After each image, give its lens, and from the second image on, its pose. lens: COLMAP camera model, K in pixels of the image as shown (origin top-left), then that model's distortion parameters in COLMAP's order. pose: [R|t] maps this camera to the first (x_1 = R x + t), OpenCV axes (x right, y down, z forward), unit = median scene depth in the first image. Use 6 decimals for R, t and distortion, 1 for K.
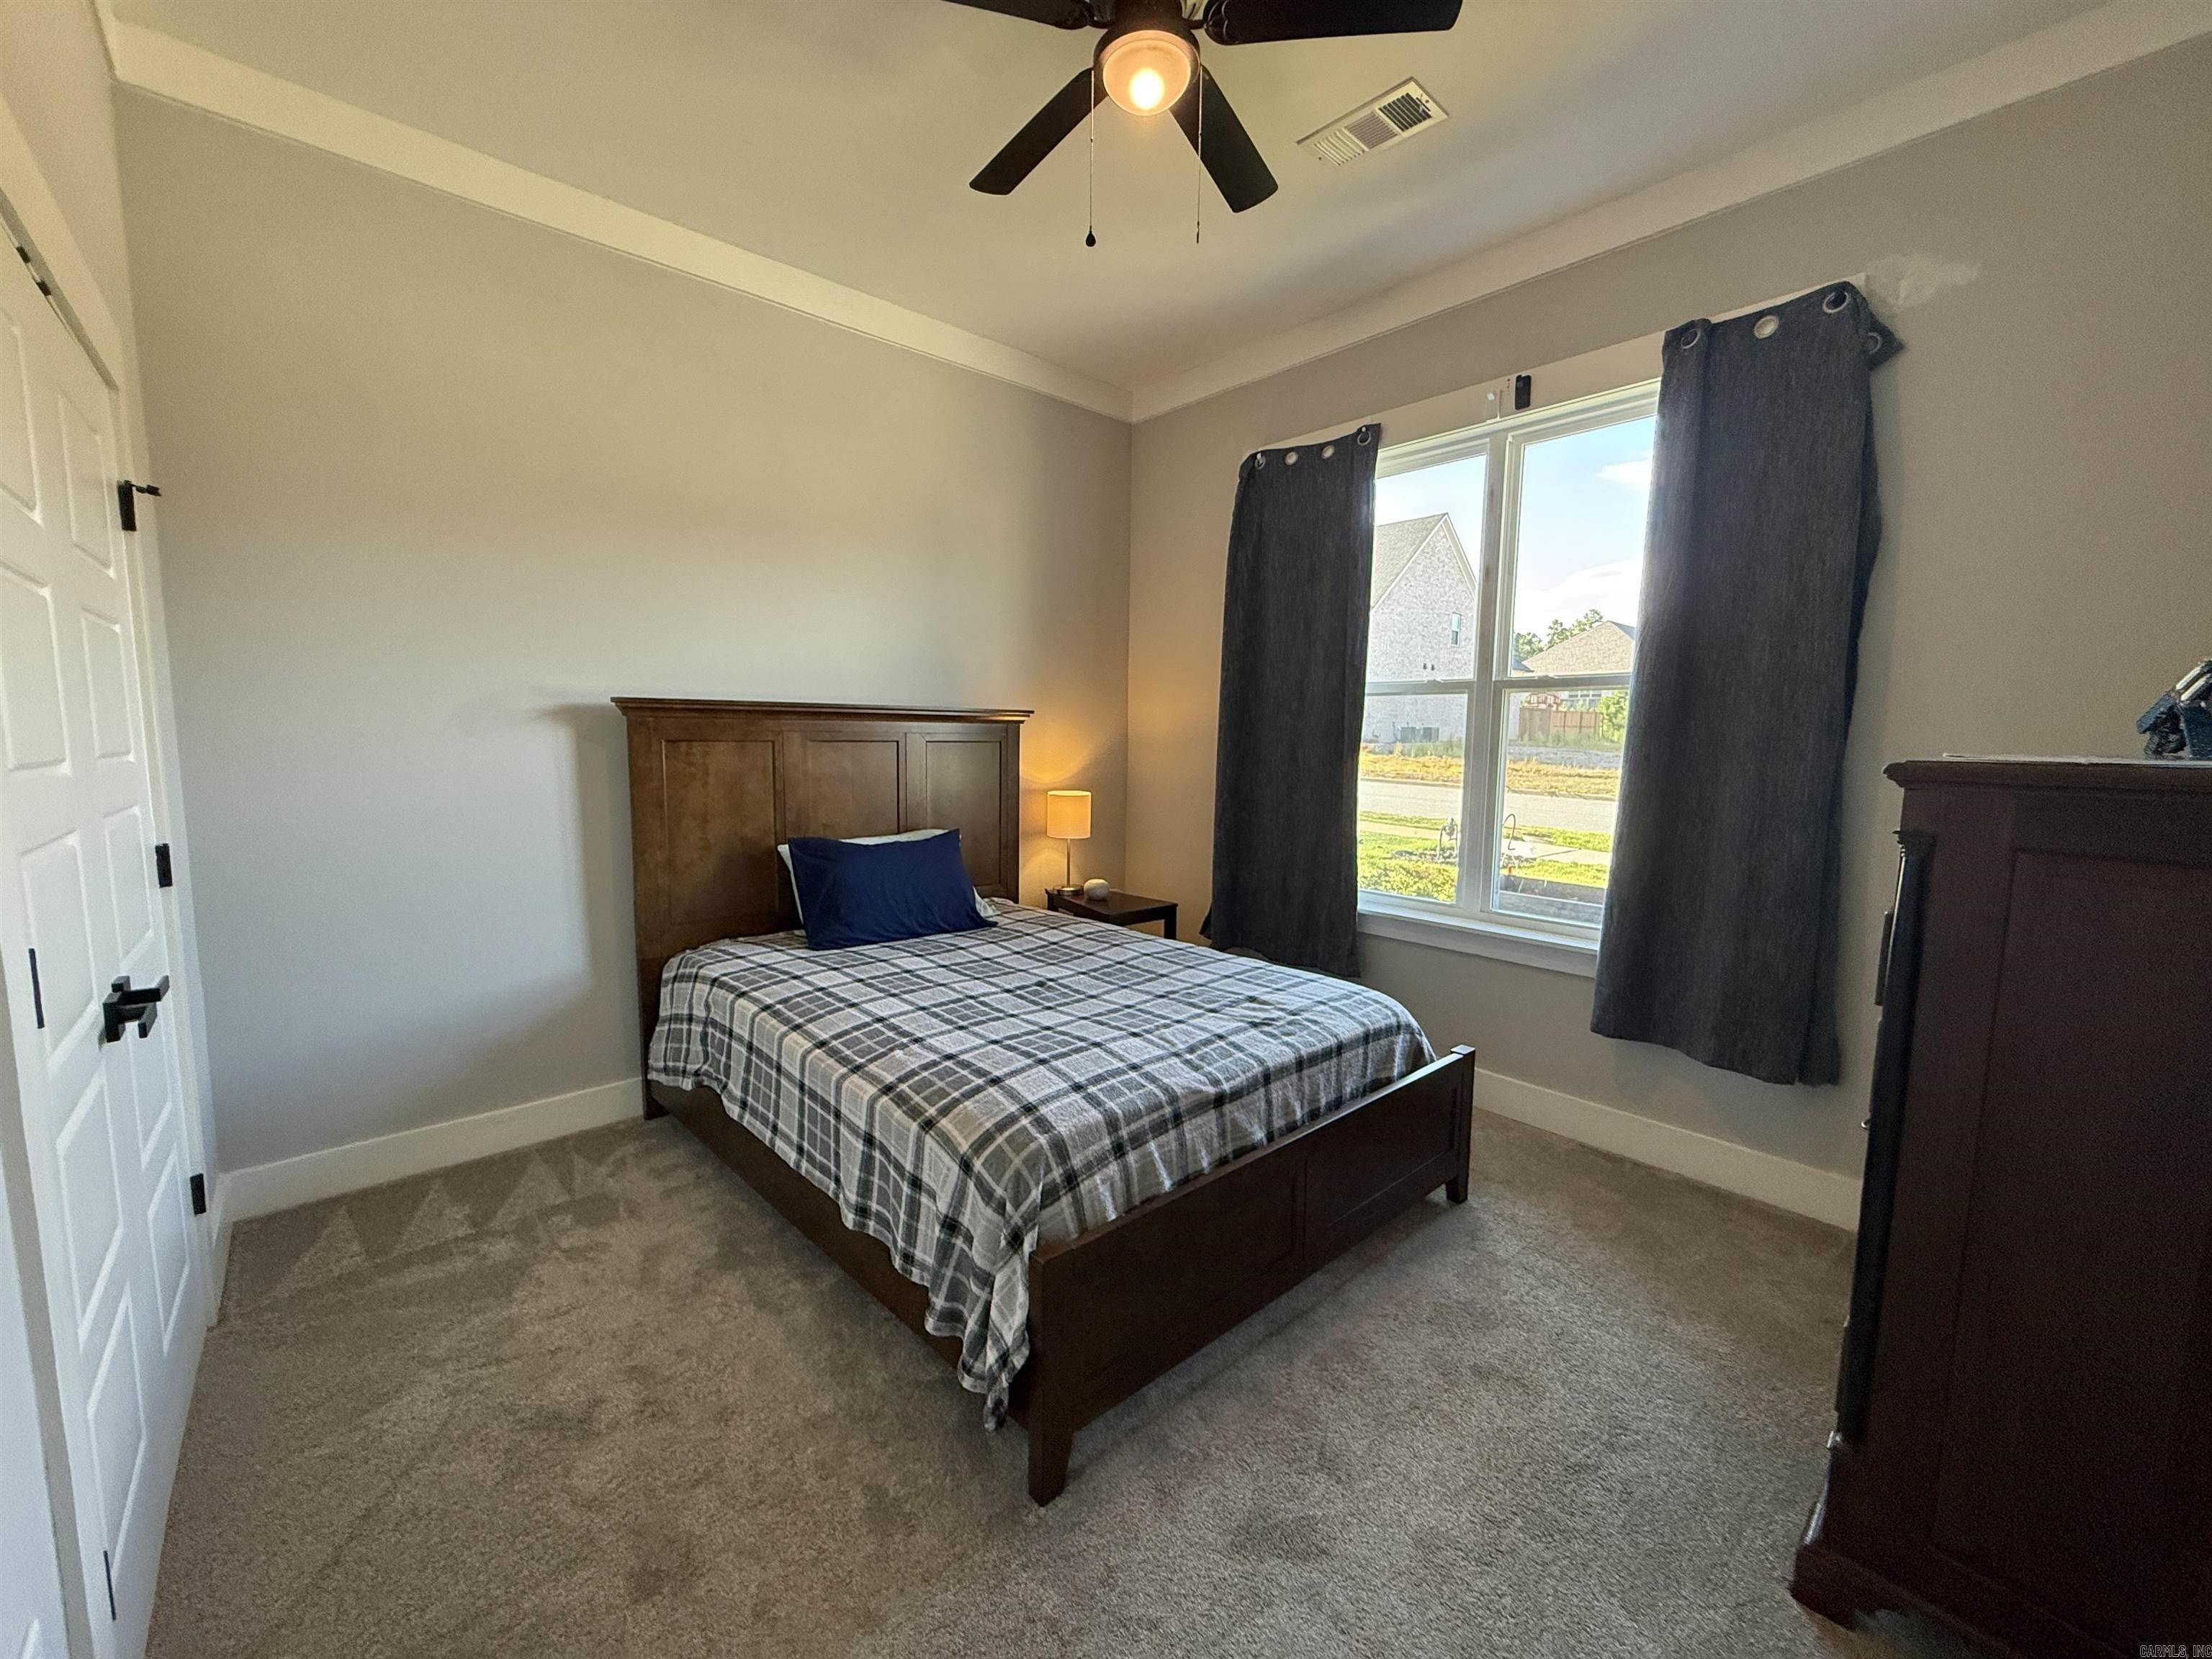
lens RADIAL K [[881.7, 0, 1099.2], [0, 881.7, 829.0], [0, 0, 1]] dist [0.000317, 0.000301]
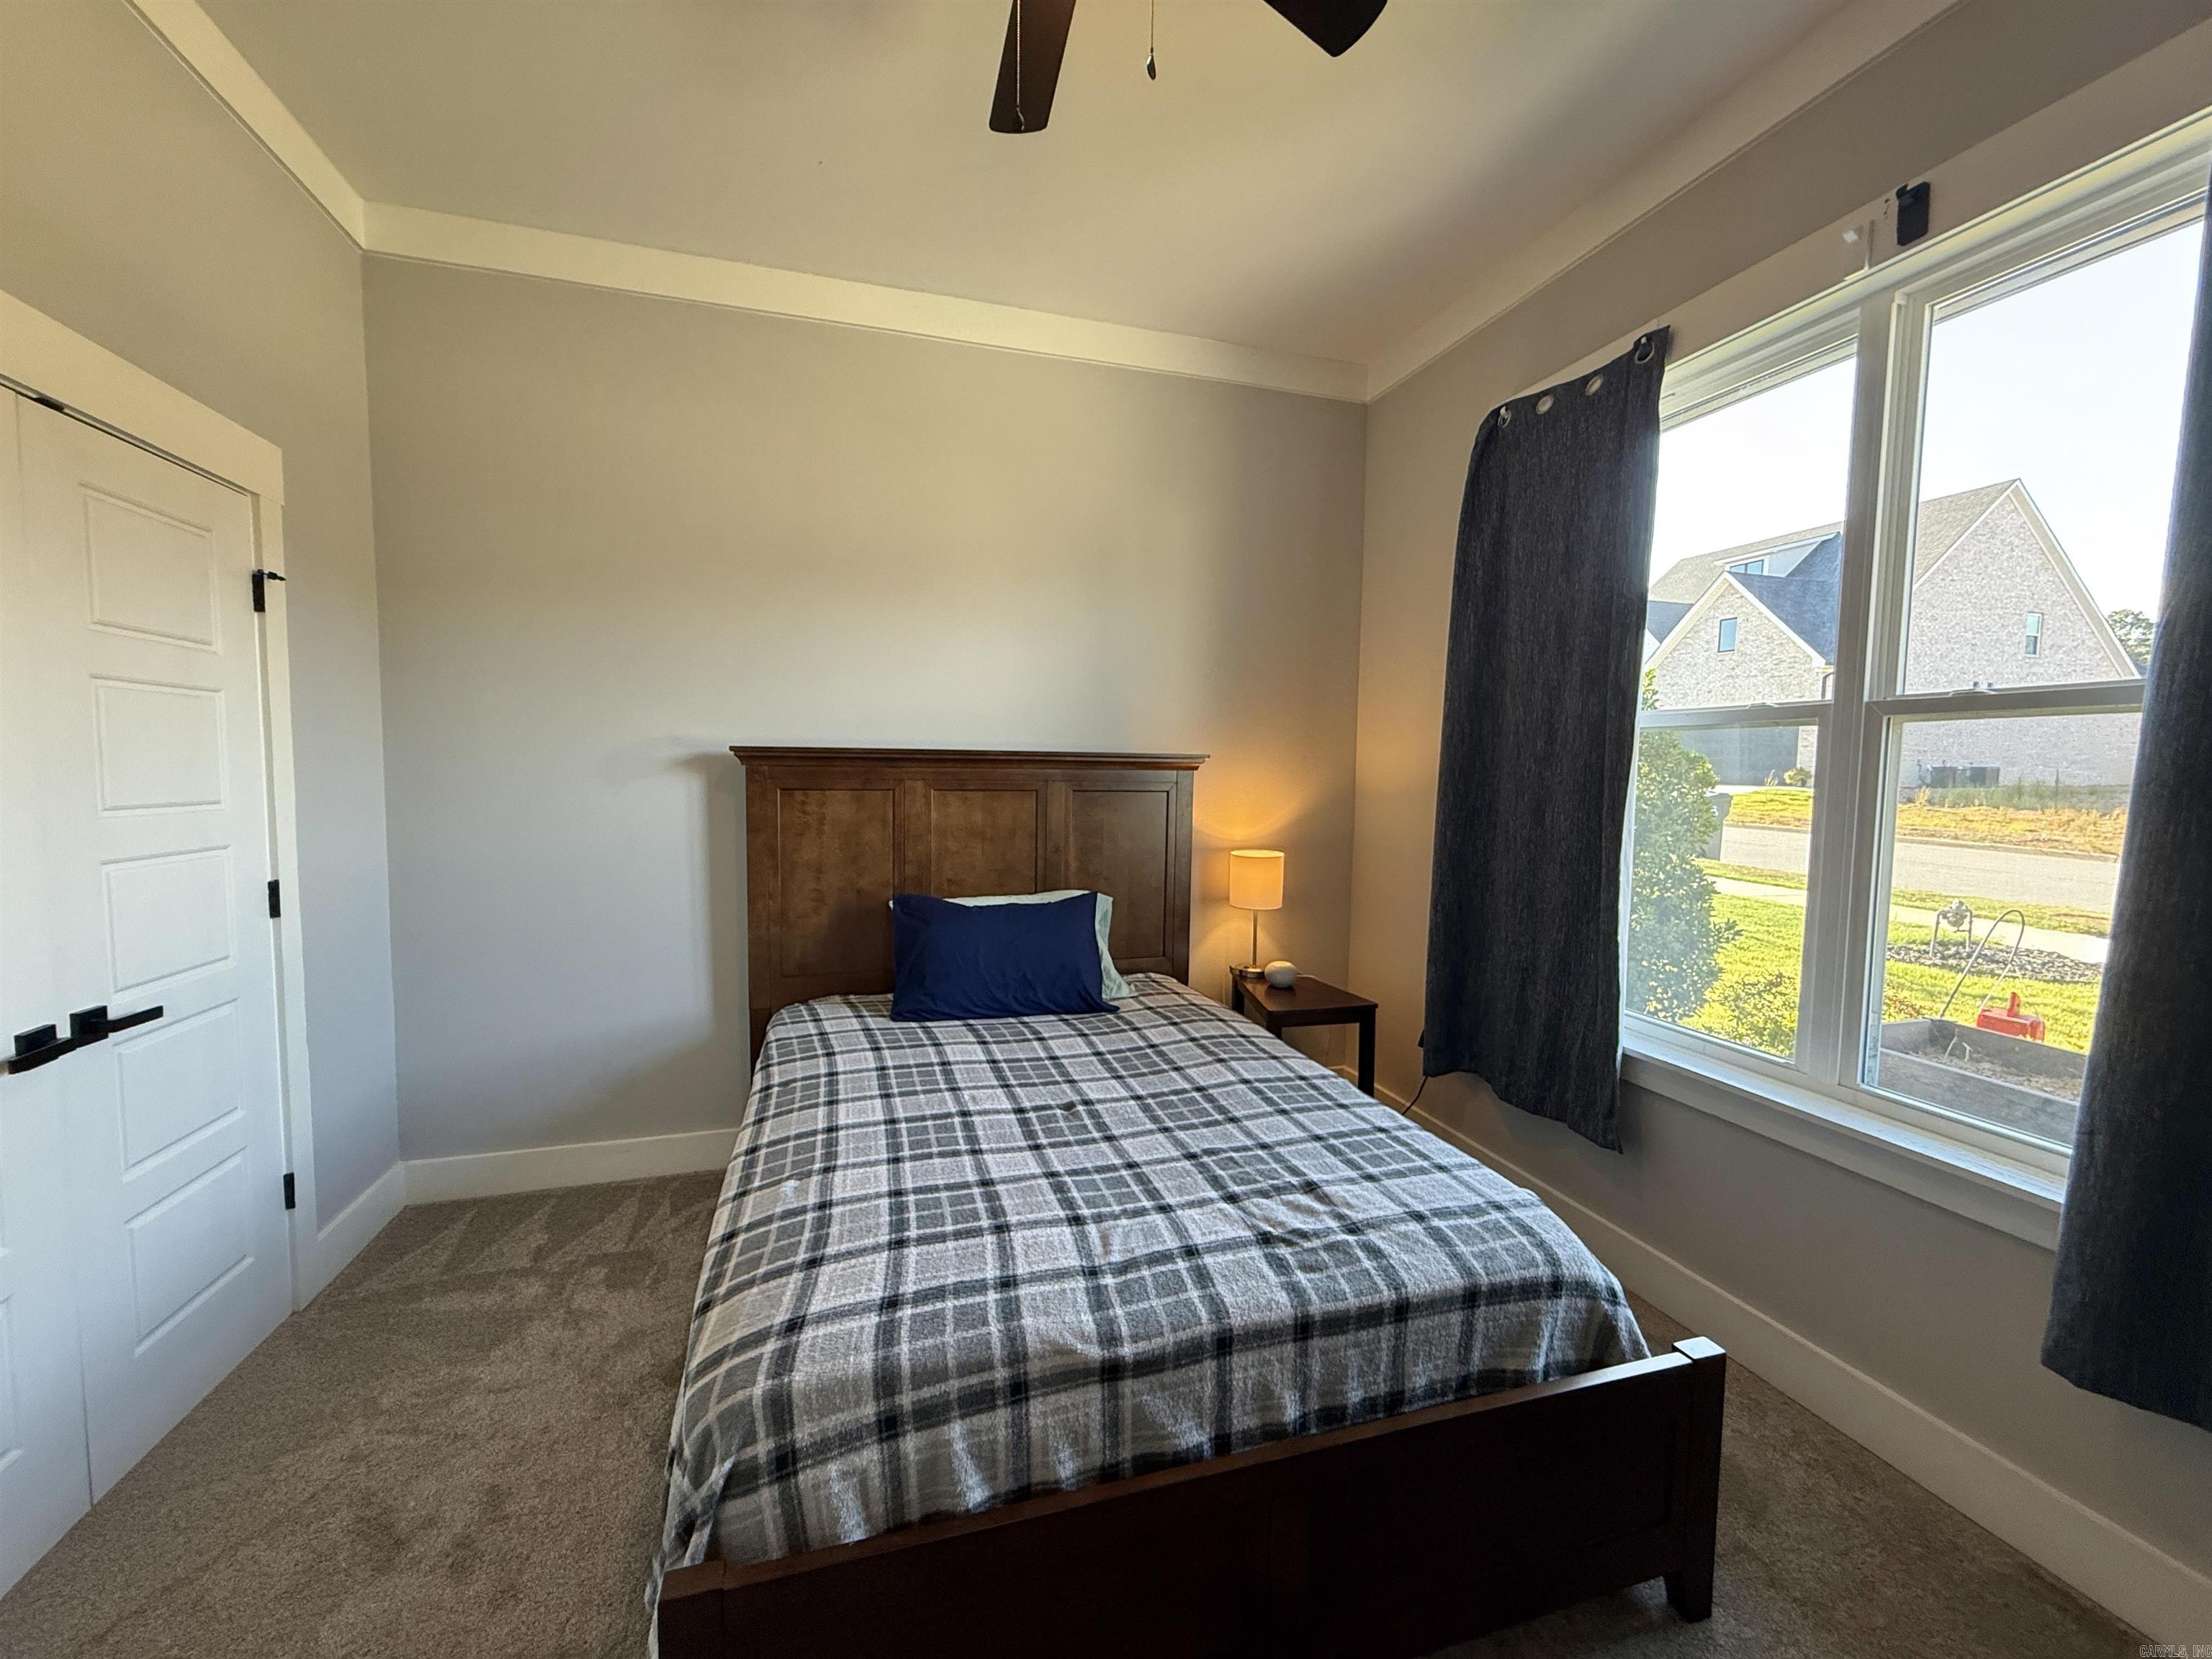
lens RADIAL K [[881.7, 0, 1099.2], [0, 881.7, 829.0], [0, 0, 1]] dist [0.000317, 0.000301]
pose [[0.905128, 0.029694, -0.424102, 0.291358], [-0.048440, 0.998265, -0.033487, -0.046289], [0.422371, 0.050854, 0.904995, 0.301110]]
